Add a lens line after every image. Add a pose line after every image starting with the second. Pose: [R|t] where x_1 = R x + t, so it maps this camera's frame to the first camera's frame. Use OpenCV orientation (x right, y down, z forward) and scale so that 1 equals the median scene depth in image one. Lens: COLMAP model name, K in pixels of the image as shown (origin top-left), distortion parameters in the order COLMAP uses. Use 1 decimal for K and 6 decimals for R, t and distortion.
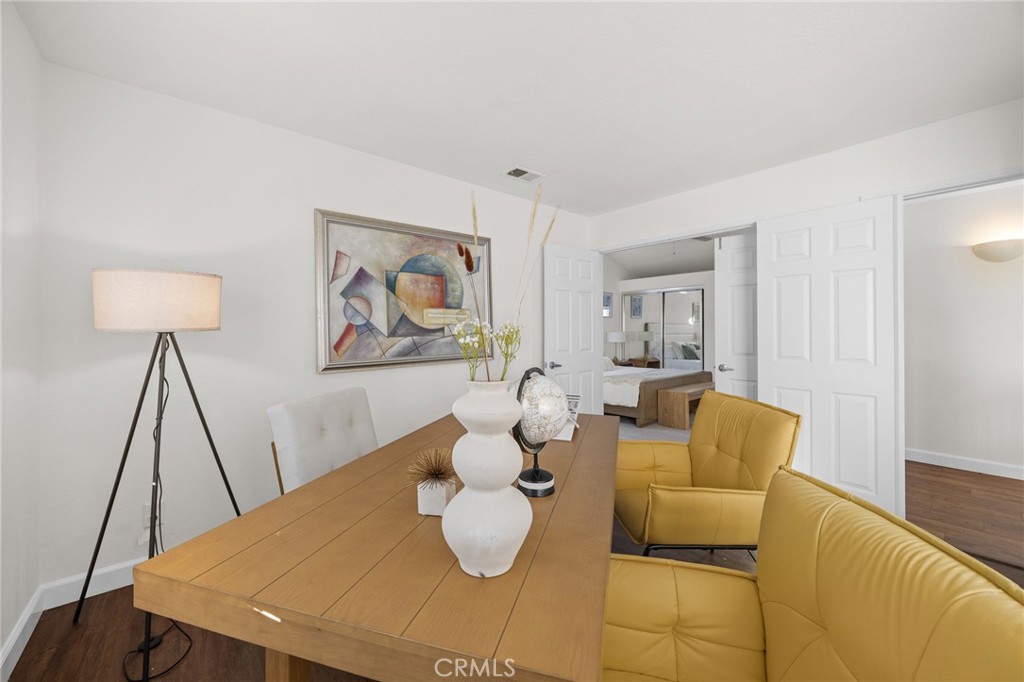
lens RADIAL K [[388.0, 0, 515.6], [0, 388.0, 341.5], [0, 0, 1]] dist [-0.005060, 0.000193]
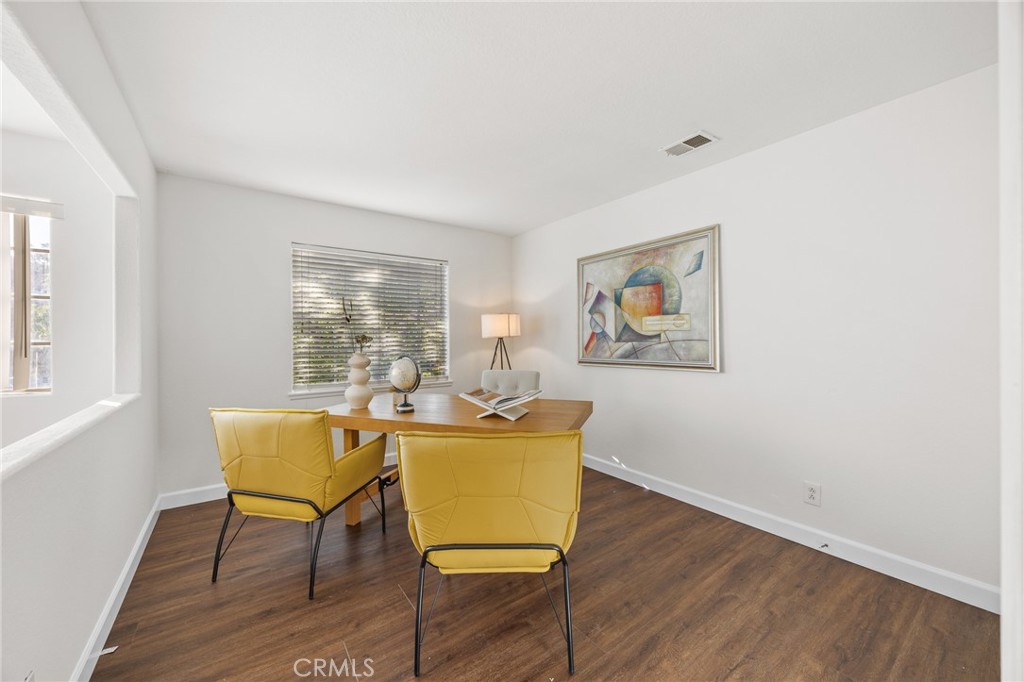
lens RADIAL K [[388.0, 0, 515.6], [0, 388.0, 341.5], [0, 0, 1]] dist [-0.005060, 0.000193]
pose [[-0.066274, 0.018148, -0.997636, 0.908576], [-0.017583, 0.999658, 0.019353, -0.030805], [0.997647, 0.018824, -0.065932, 0.732776]]
